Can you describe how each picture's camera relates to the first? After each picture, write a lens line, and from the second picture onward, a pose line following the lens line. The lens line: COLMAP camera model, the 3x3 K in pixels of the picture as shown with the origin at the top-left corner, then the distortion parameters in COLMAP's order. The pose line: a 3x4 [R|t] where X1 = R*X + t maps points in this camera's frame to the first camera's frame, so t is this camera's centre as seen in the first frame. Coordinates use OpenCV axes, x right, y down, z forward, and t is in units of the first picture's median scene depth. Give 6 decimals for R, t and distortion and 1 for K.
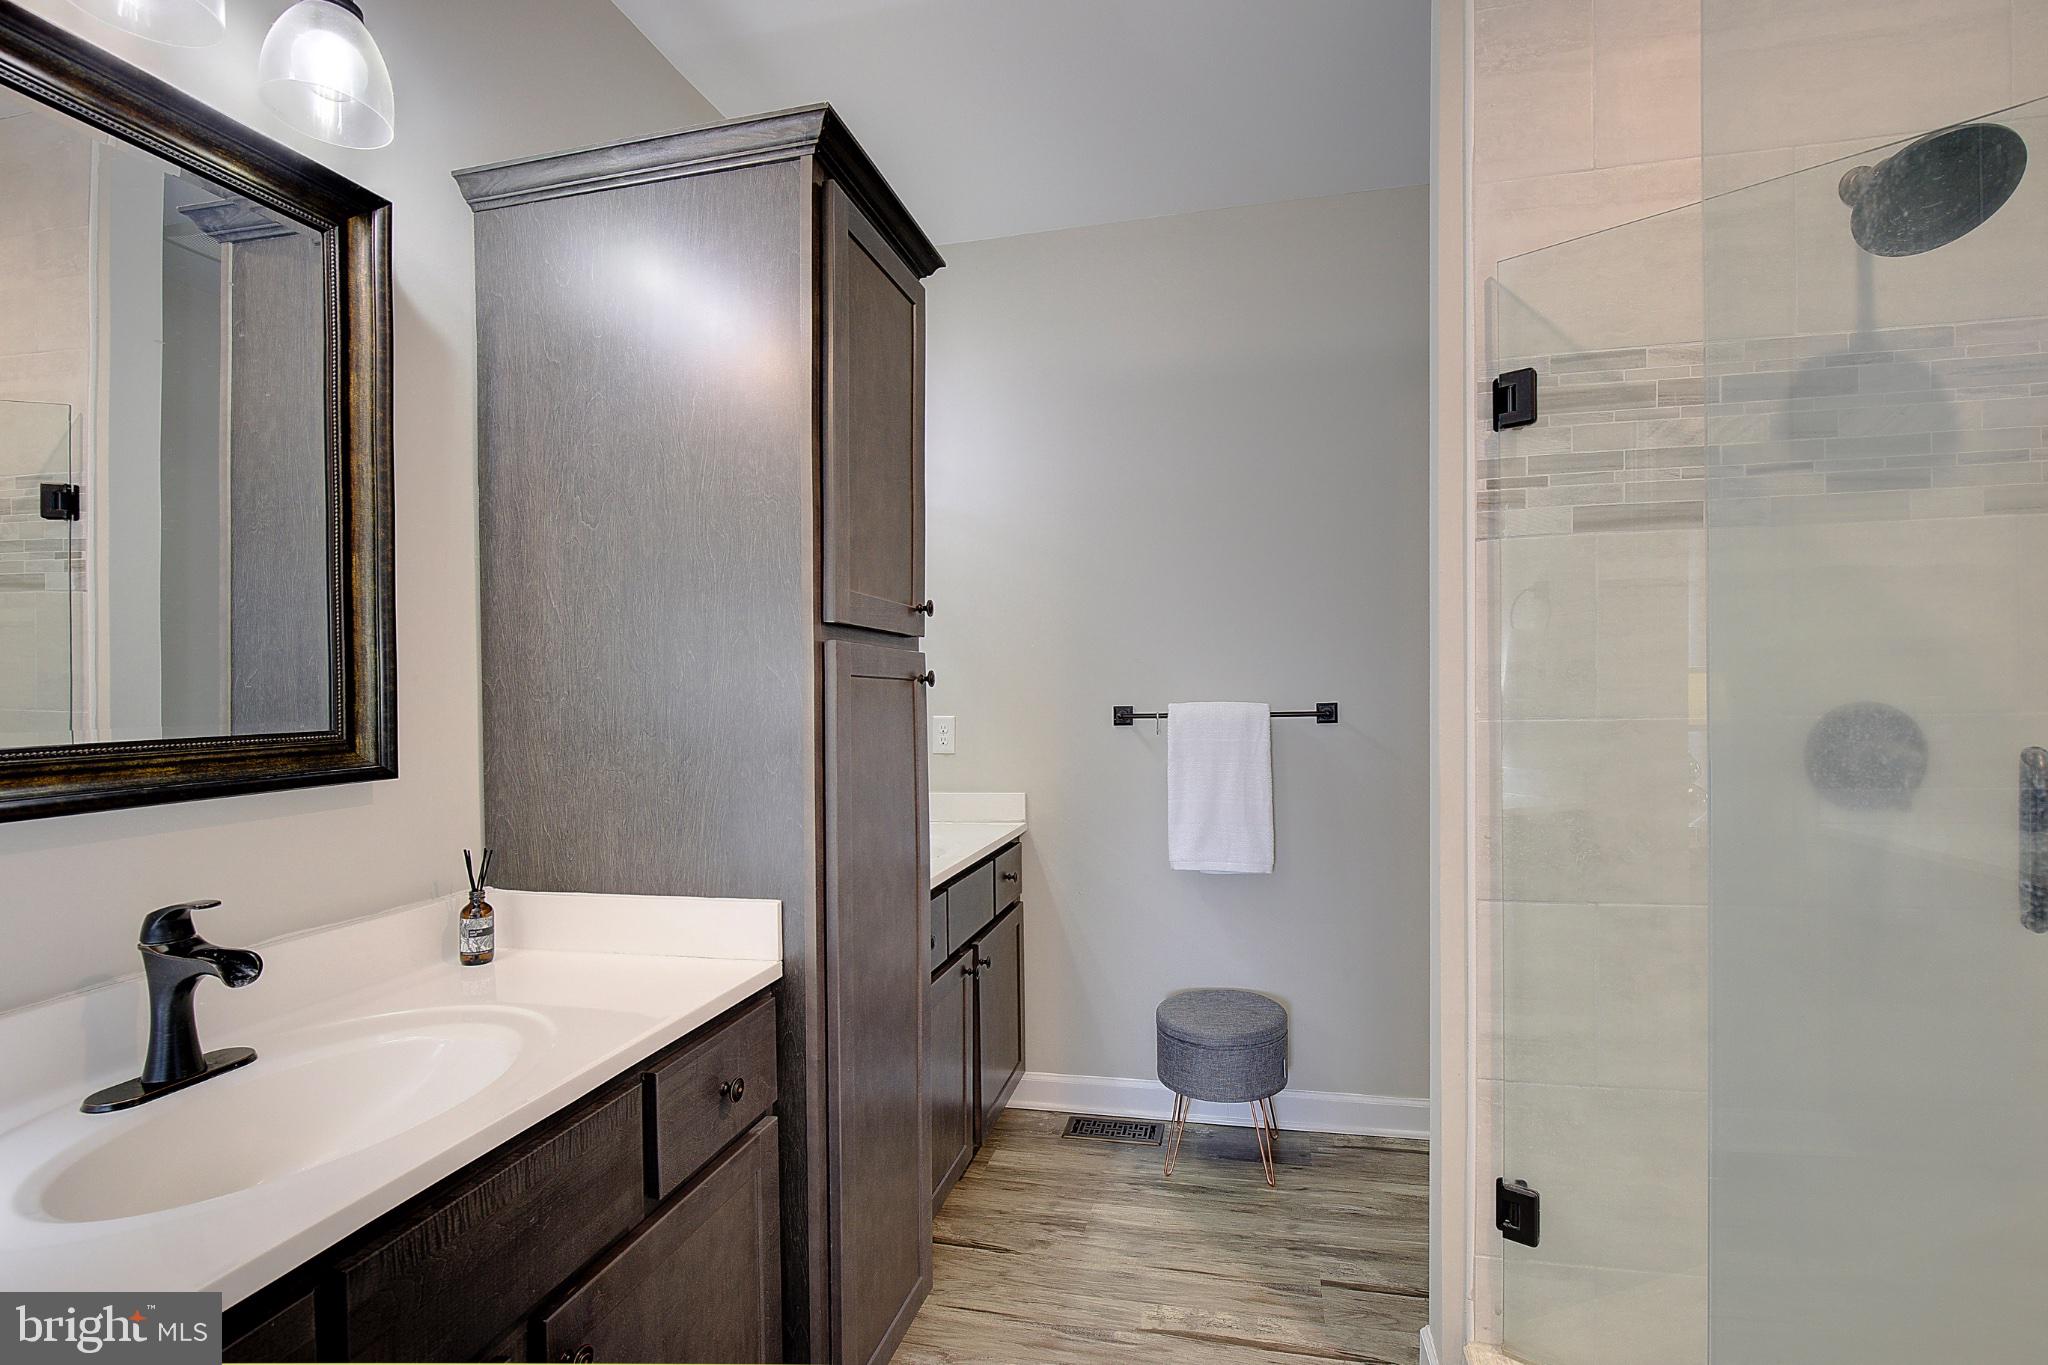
lens RADIAL K [[945.0, 0, 1030.4], [0, 945.0, 720.2], [0, 0, 1]] dist [-0.025825, 0.005727]
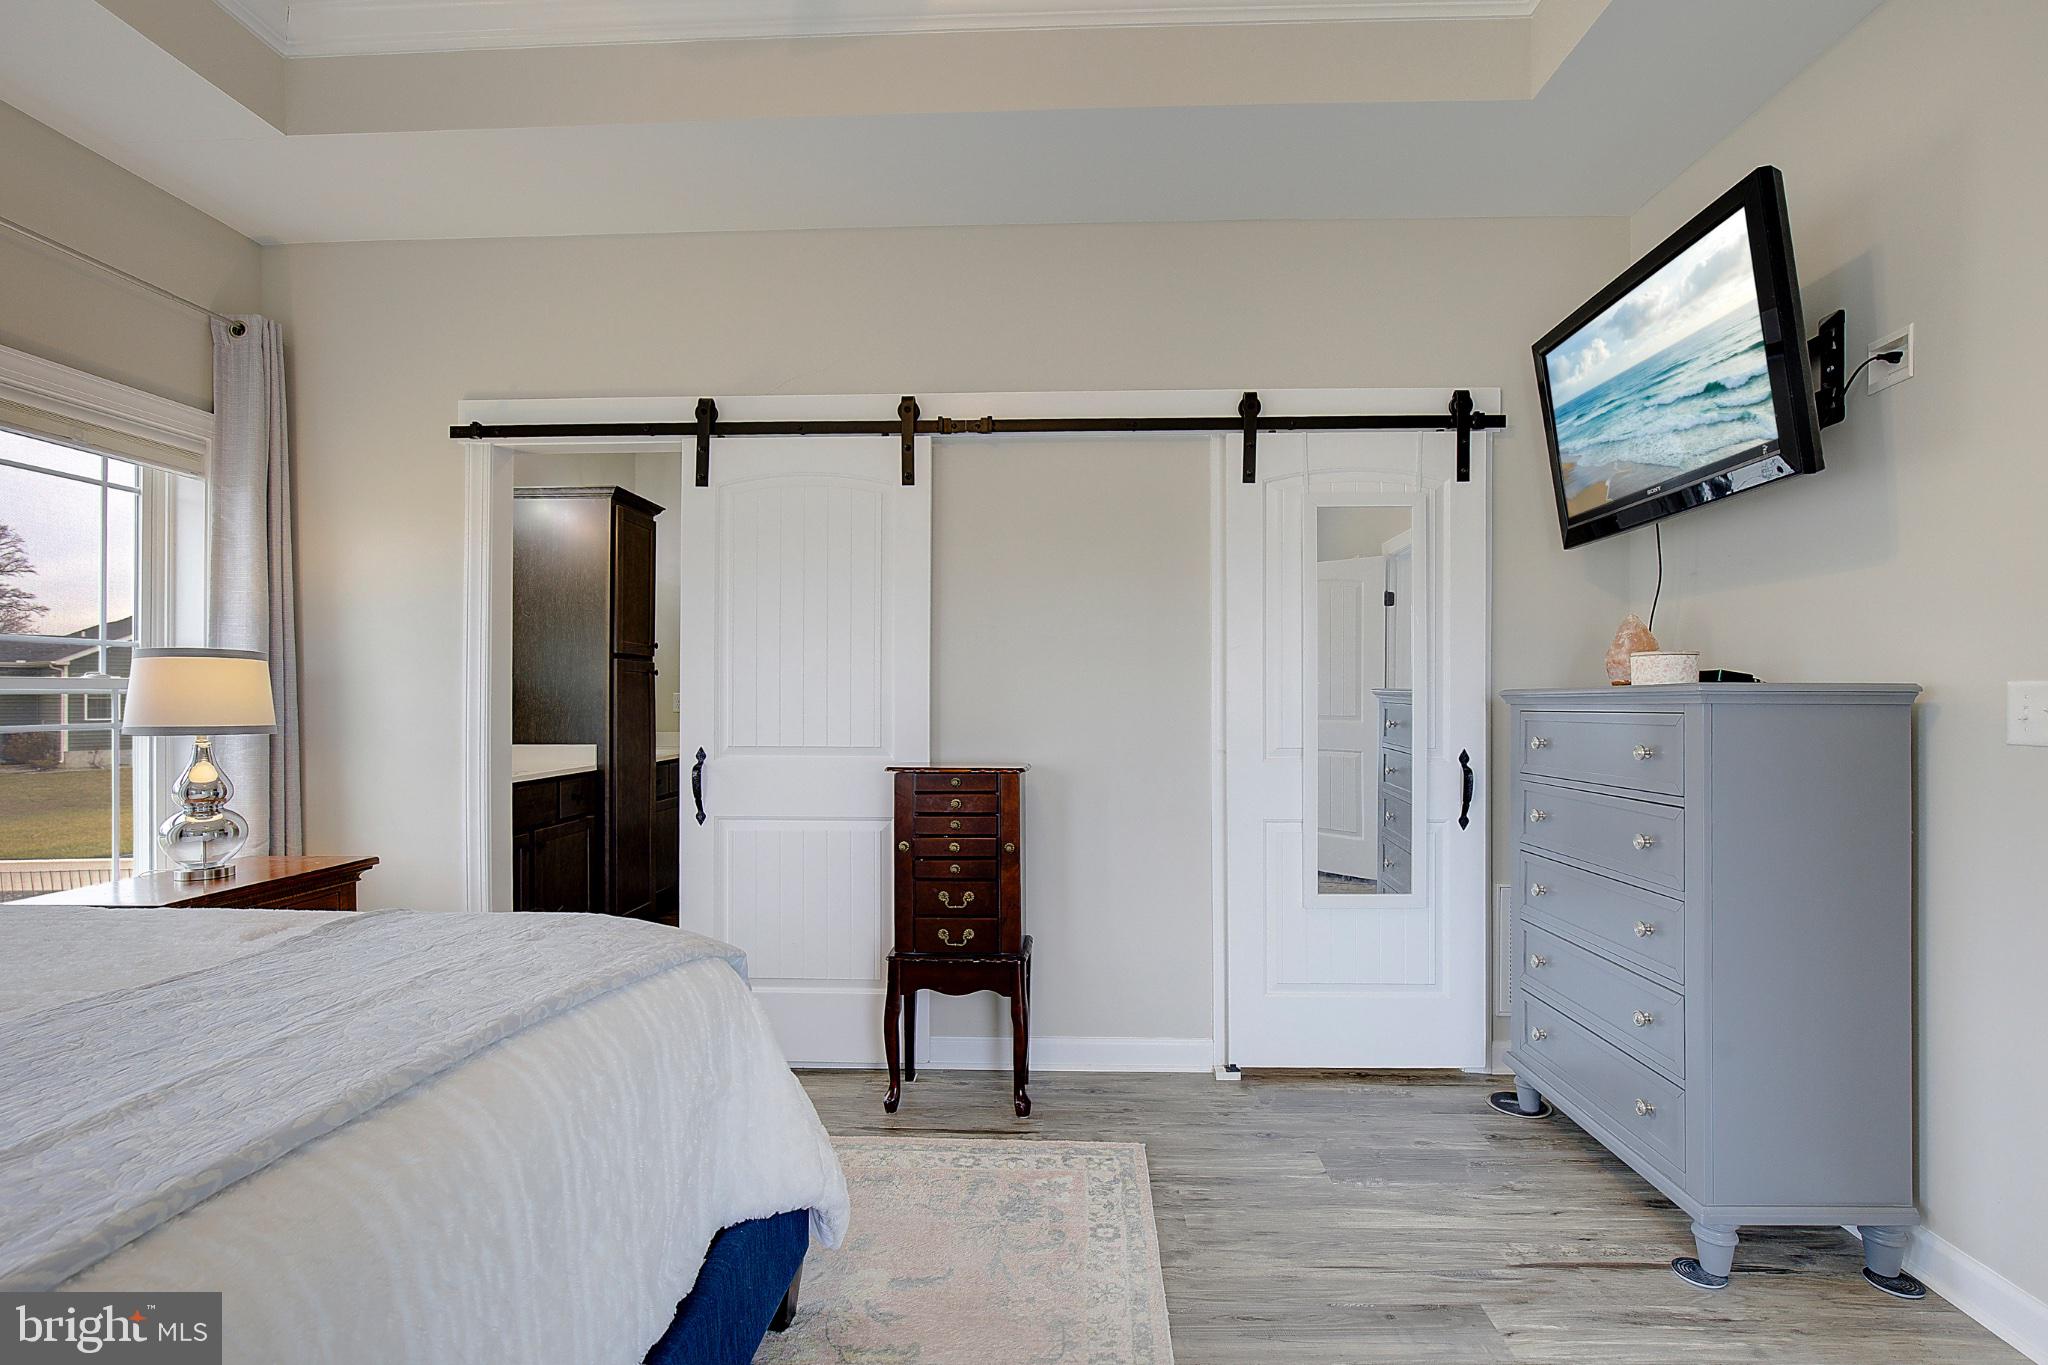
lens RADIAL K [[945.0, 0, 1033.6], [0, 945.0, 695.5], [0, 0, 1]] dist [-0.025825, 0.005727]
pose [[0.980718, 0.009792, 0.195185, 0.501152], [-0.007866, 0.999912, -0.010639, 0.055277], [-0.195272, 0.008899, 0.980709, -2.153035]]
